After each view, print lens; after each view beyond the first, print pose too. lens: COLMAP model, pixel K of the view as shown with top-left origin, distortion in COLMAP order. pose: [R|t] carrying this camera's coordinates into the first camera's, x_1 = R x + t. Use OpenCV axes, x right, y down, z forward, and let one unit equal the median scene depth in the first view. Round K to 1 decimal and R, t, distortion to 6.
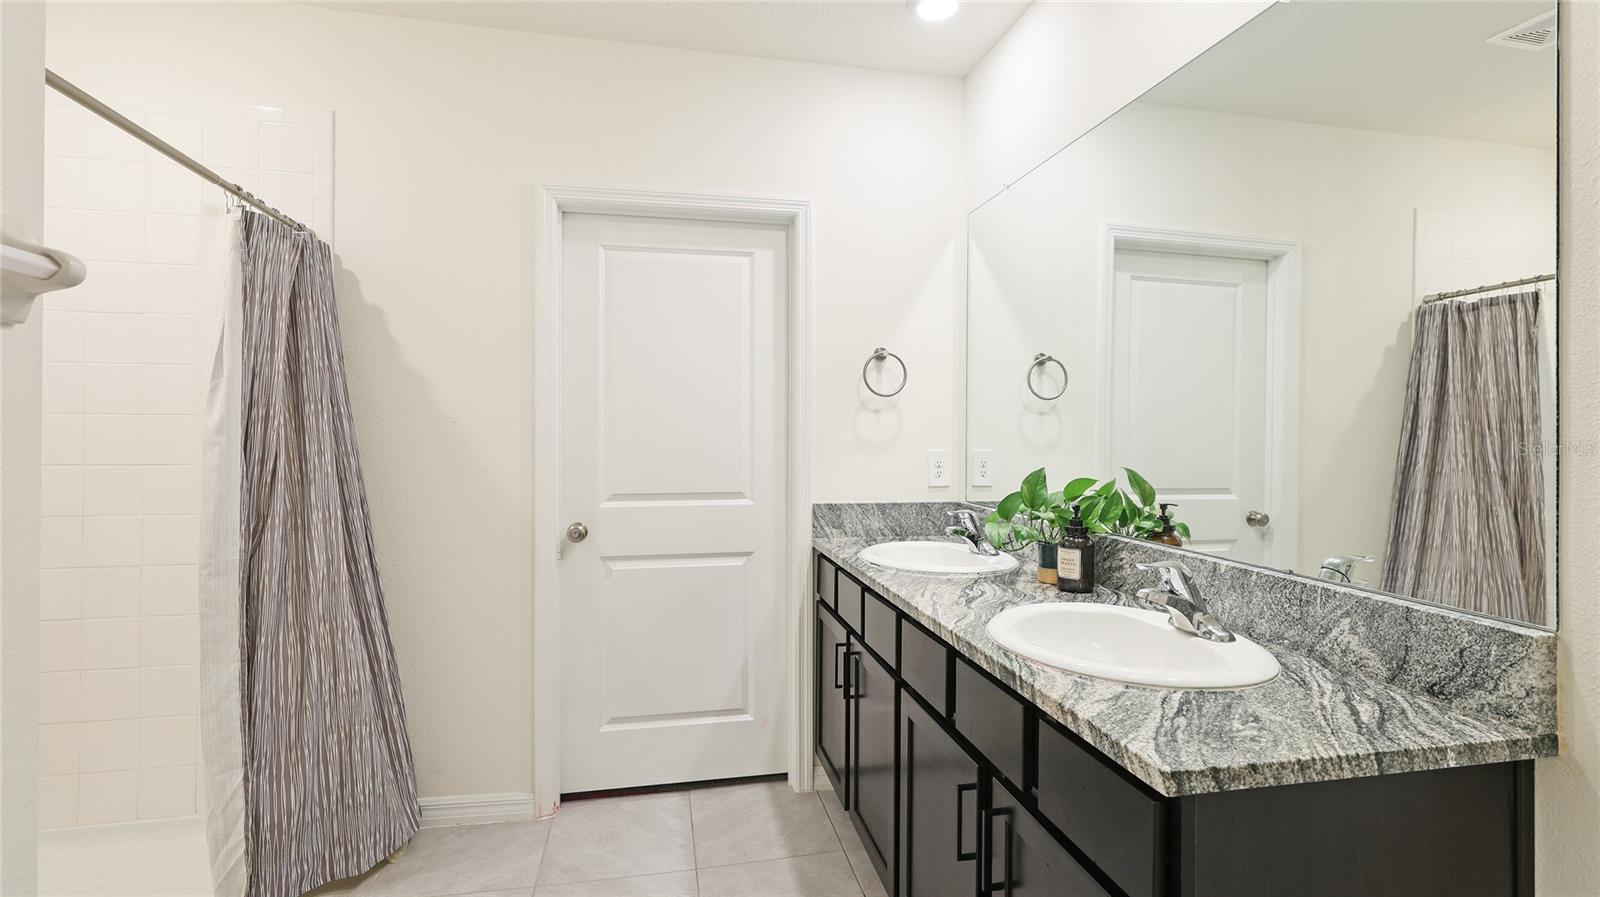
lens RADIAL K [[727.6, 0, 800.5], [0, 727.6, 443.0], [0, 0, 1]] dist [0.006577, -0.002041]
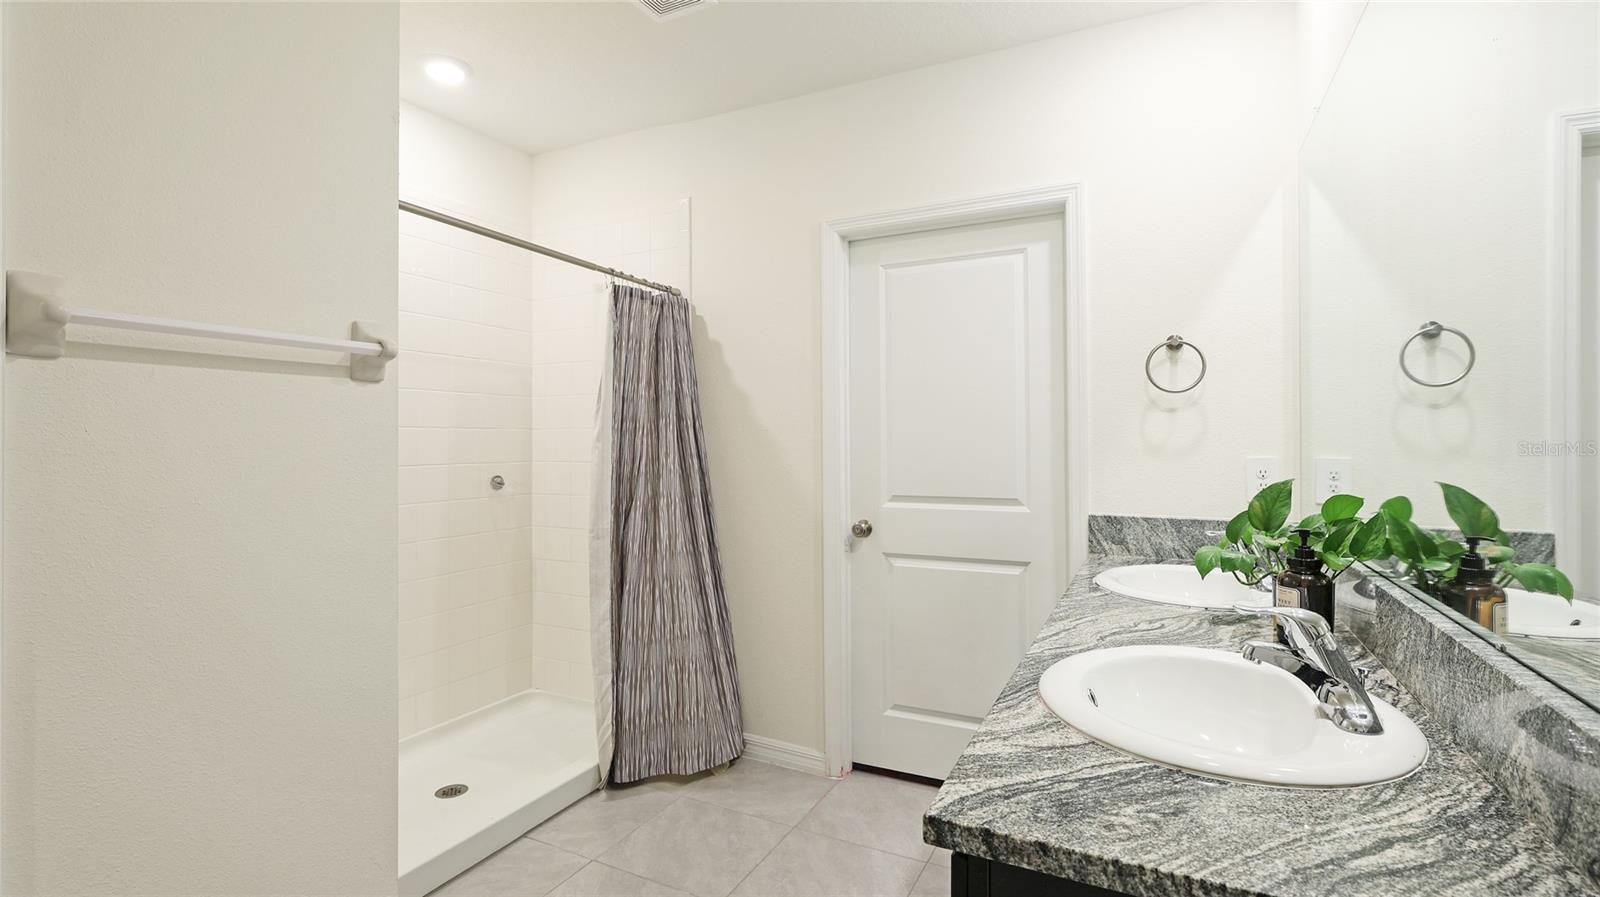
lens RADIAL K [[727.6, 0, 800.7], [0, 727.6, 448.8], [0, 0, 1]] dist [0.006577, -0.002041]
pose [[0.795293, 0.000399, -0.606225, 0.363521], [-0.000712, 1.000000, -0.000275, 0.002256], [0.606224, 0.000651, 0.795293, 0.080364]]
